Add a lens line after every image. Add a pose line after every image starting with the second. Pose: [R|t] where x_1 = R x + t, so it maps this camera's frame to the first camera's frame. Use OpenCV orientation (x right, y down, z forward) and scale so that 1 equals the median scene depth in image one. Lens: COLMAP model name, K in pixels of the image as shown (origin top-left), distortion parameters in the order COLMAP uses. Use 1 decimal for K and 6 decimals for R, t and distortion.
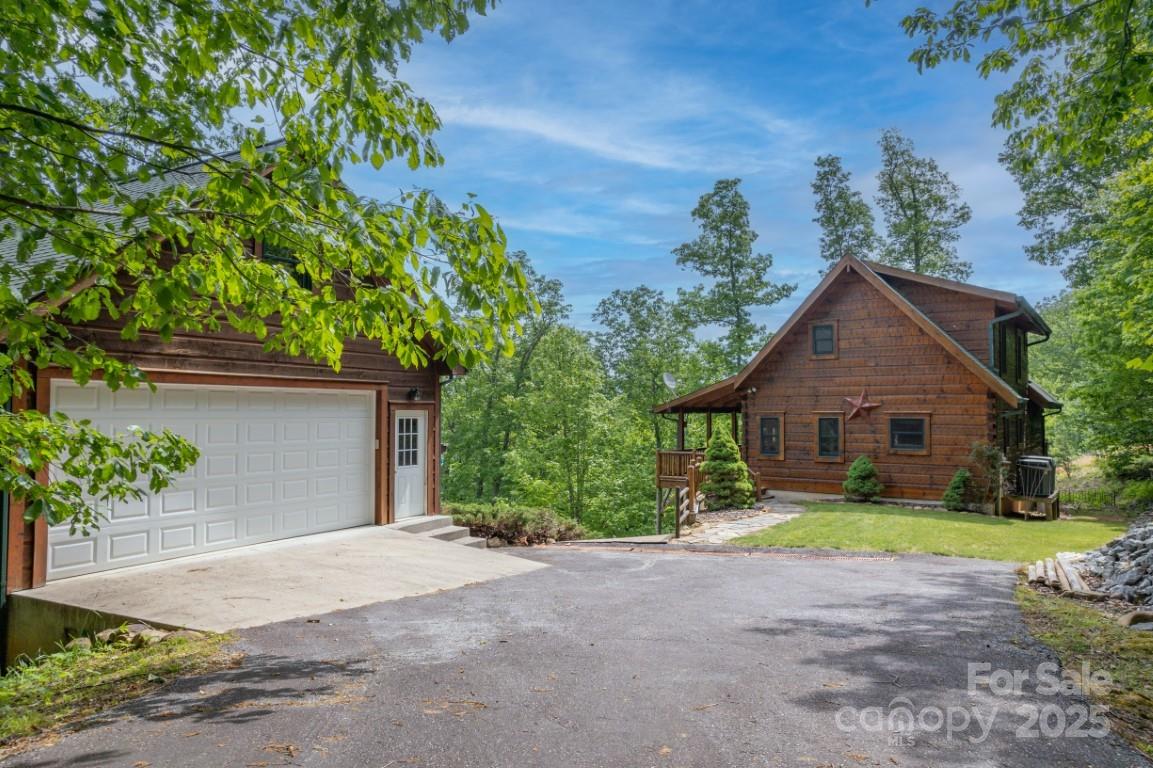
lens RADIAL K [[718.3, 0, 576.5], [0, 718.3, 384.0], [0, 0, 1]] dist [-0.066186, 0.062629]
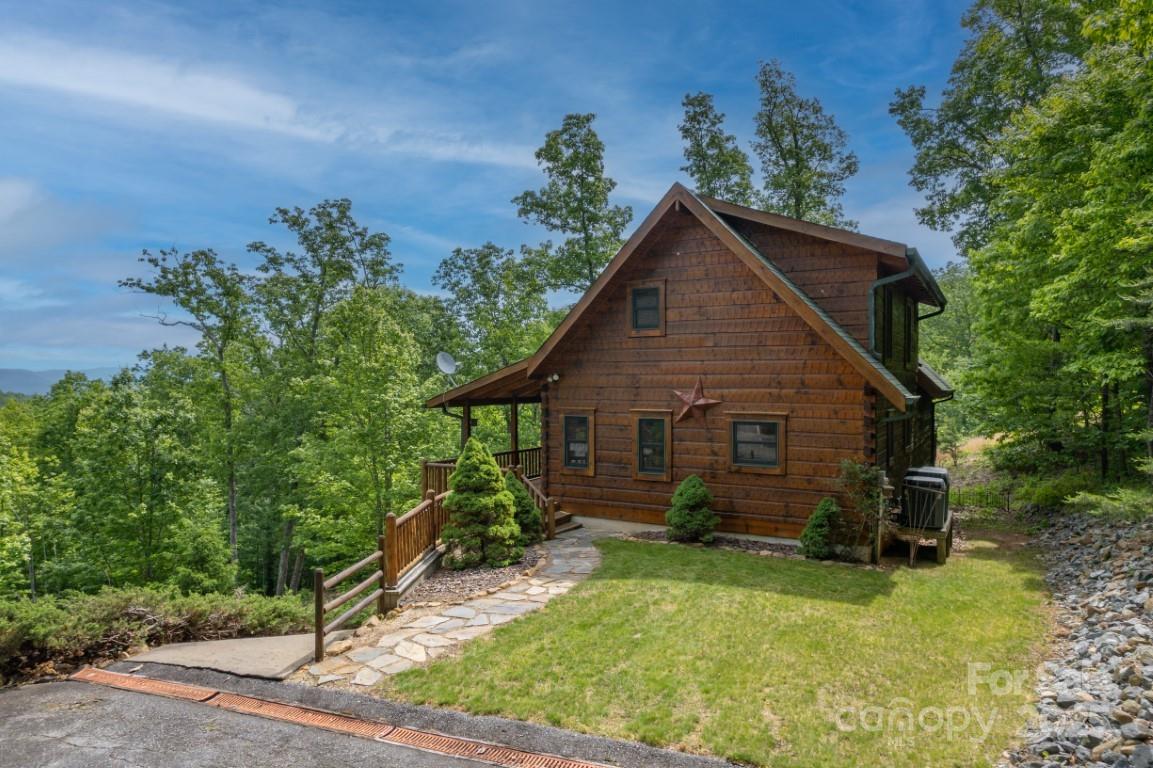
lens RADIAL K [[718.8, 0, 562.8], [0, 718.8, 379.3], [0, 0, 1]] dist [-0.032042, 0.000476]
pose [[0.993733, 0.000550, 0.111776, 0.099785], [-0.004838, 0.999263, 0.038091, -0.010061], [-0.111672, -0.038393, 0.993003, 0.161680]]
